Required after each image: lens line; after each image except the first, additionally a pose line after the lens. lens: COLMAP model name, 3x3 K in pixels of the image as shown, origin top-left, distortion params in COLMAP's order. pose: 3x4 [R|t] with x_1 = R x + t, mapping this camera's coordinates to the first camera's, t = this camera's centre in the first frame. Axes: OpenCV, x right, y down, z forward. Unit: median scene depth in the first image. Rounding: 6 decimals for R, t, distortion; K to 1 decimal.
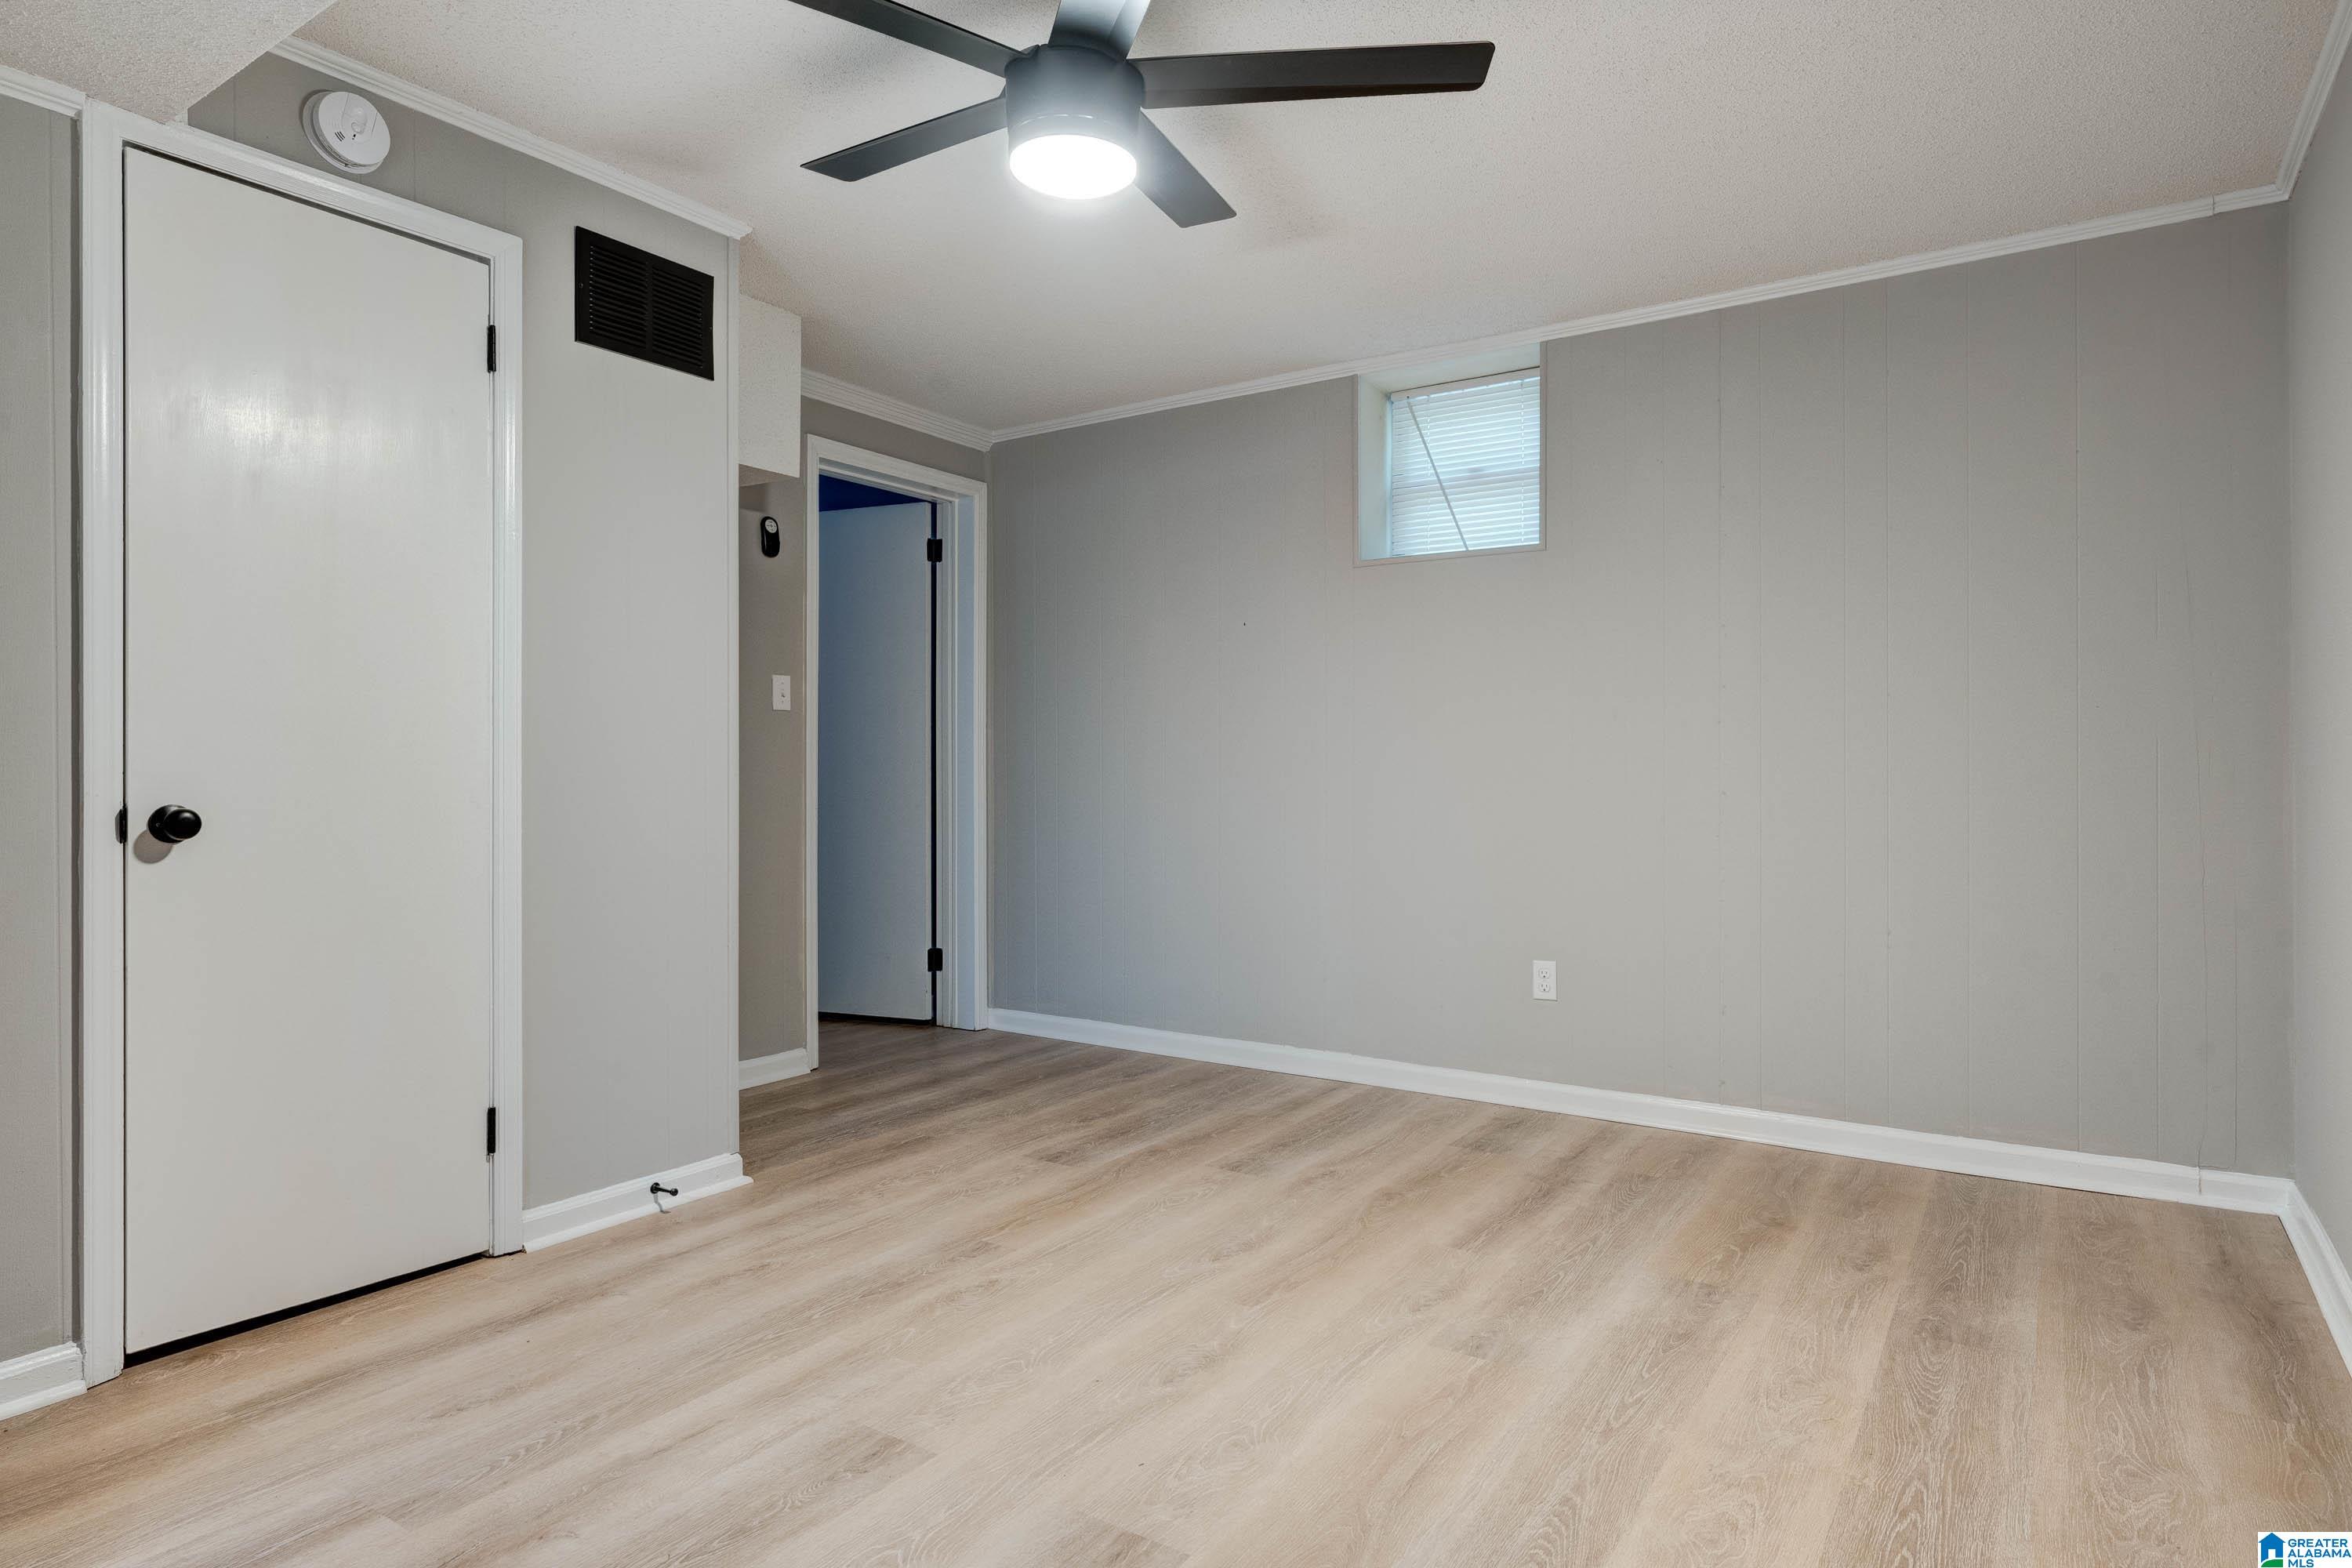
lens RADIAL K [[1352.7, 0, 1176.8], [0, 1352.7, 779.9], [0, 0, 1]] dist [0.000491, 0.000082]
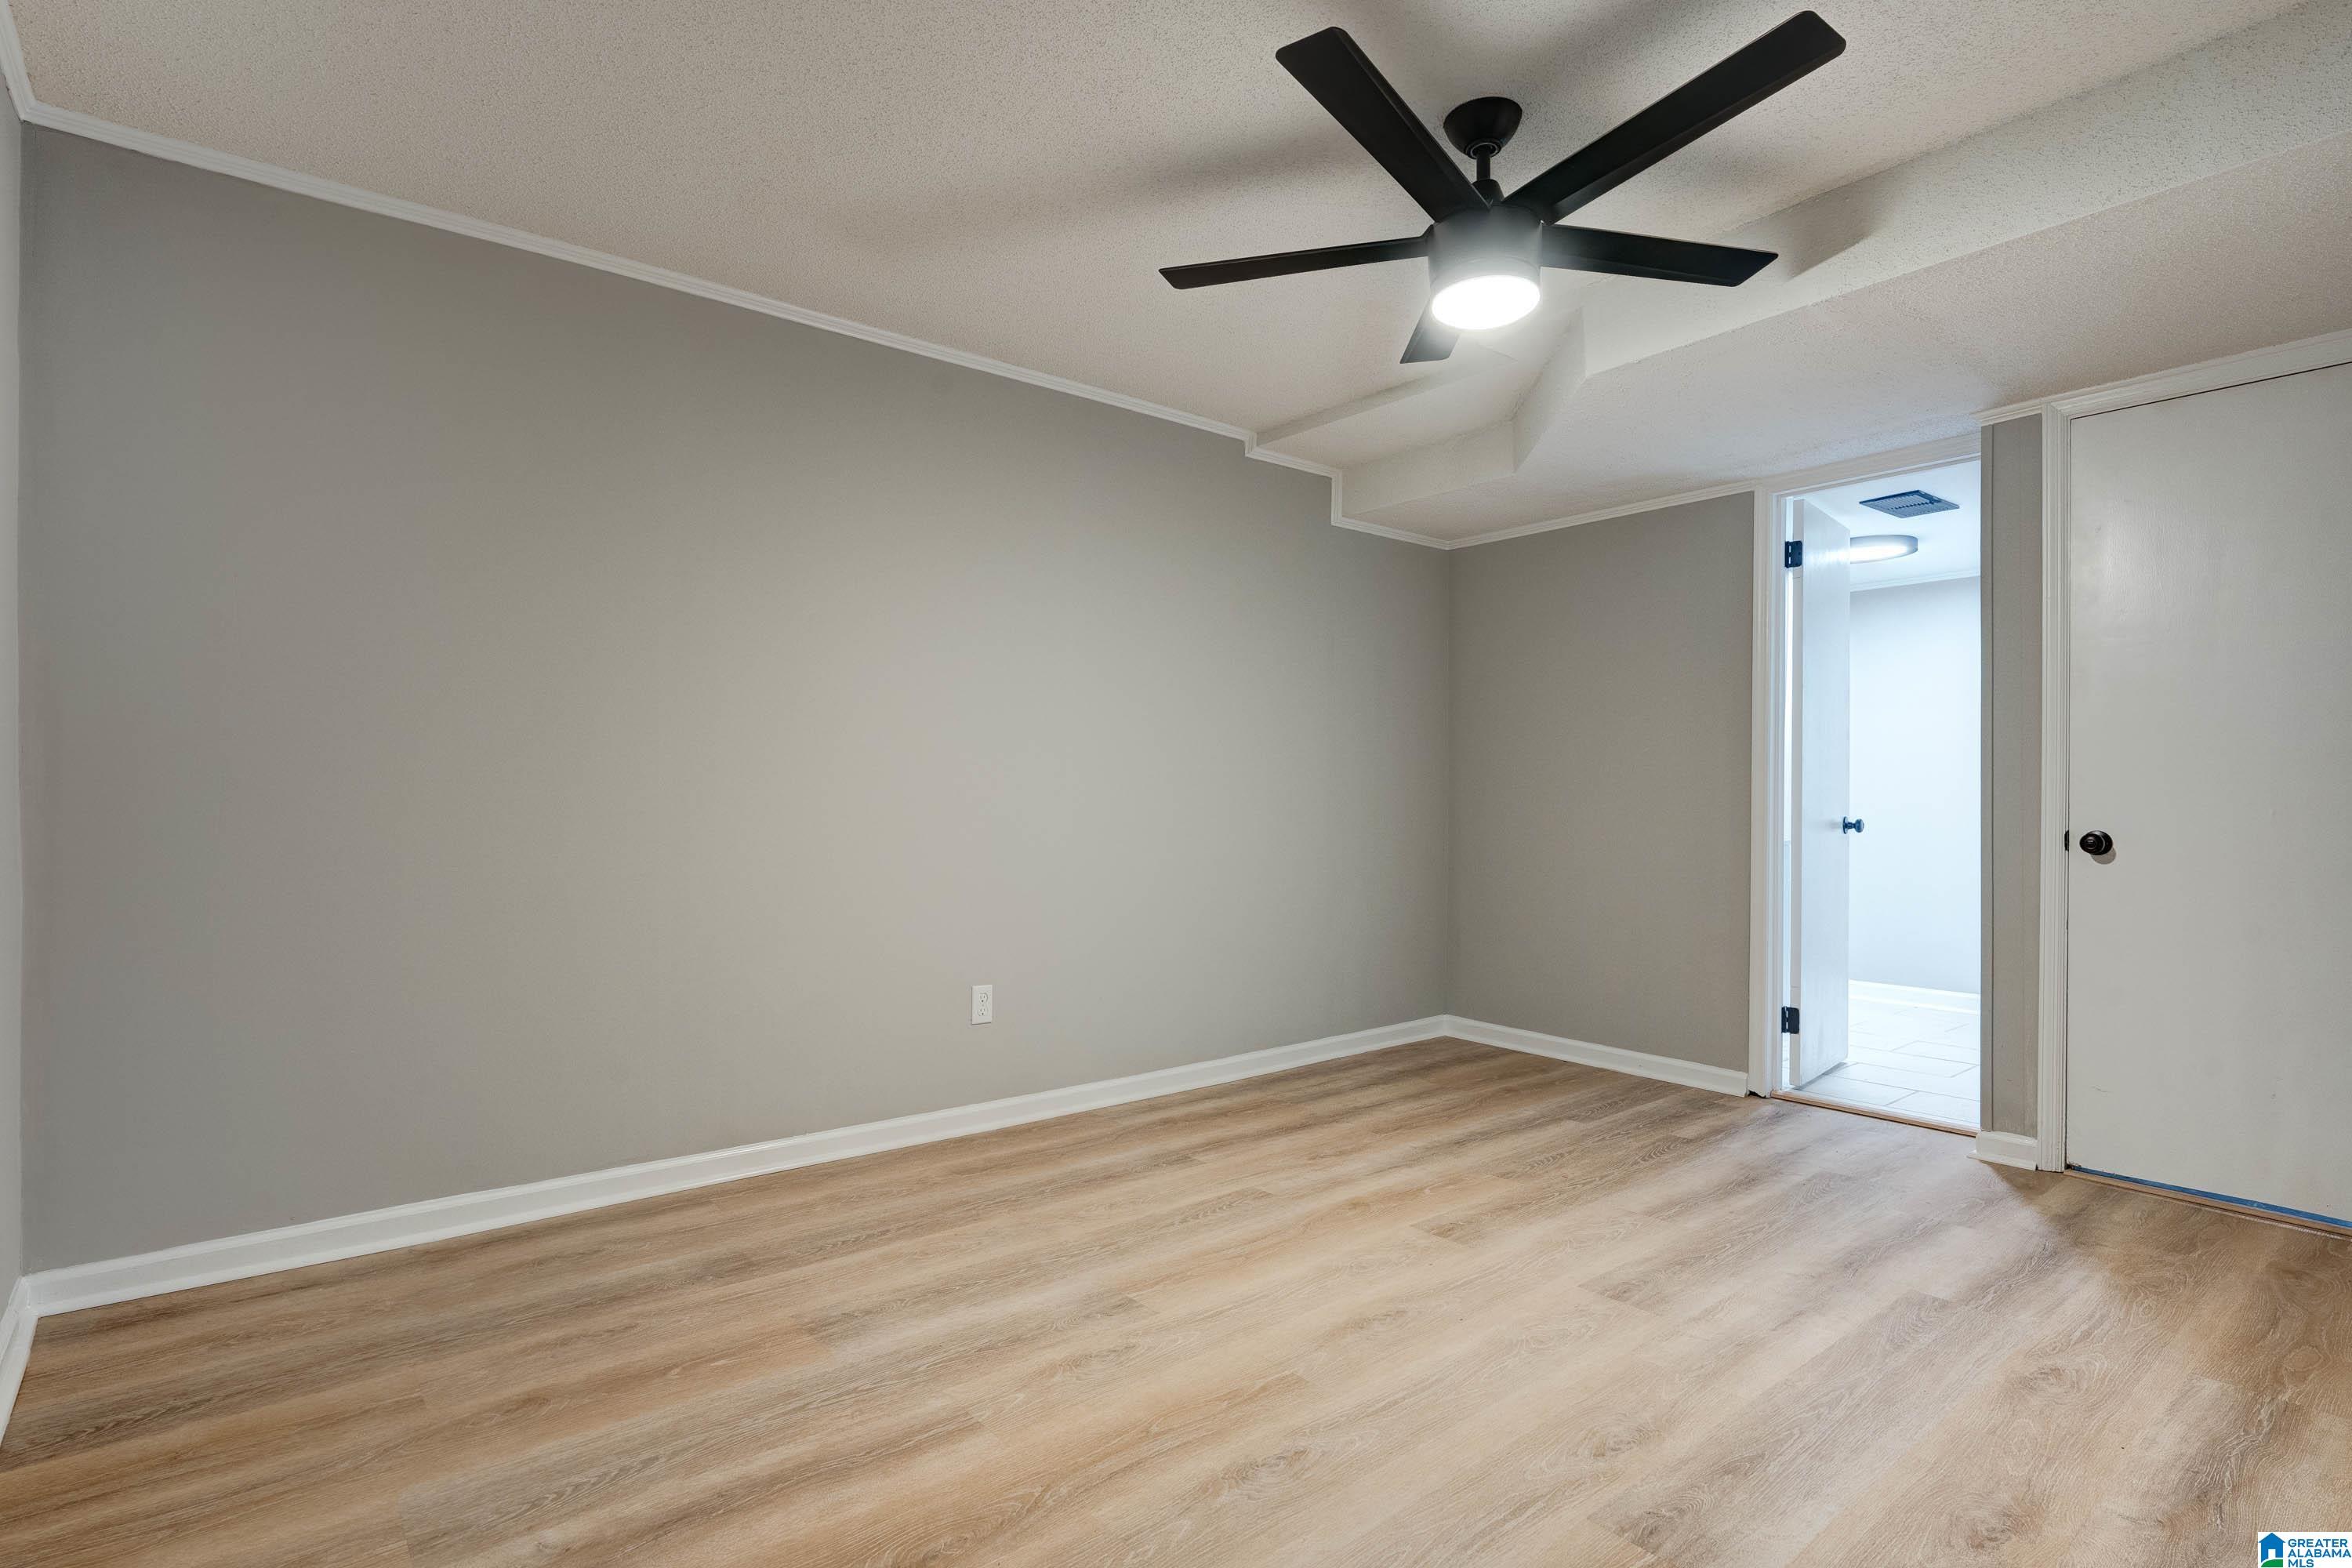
lens RADIAL K [[1148.9, 0, 1174.4], [0, 1148.9, 793.8], [0, 0, 1]] dist [0.016131, 0.001187]
pose [[-0.955034, -0.003002, 0.296482, -0.104702], [-0.004981, 0.999970, -0.005920, -0.007586], [-0.296455, -0.007131, -0.955020, 1.833218]]
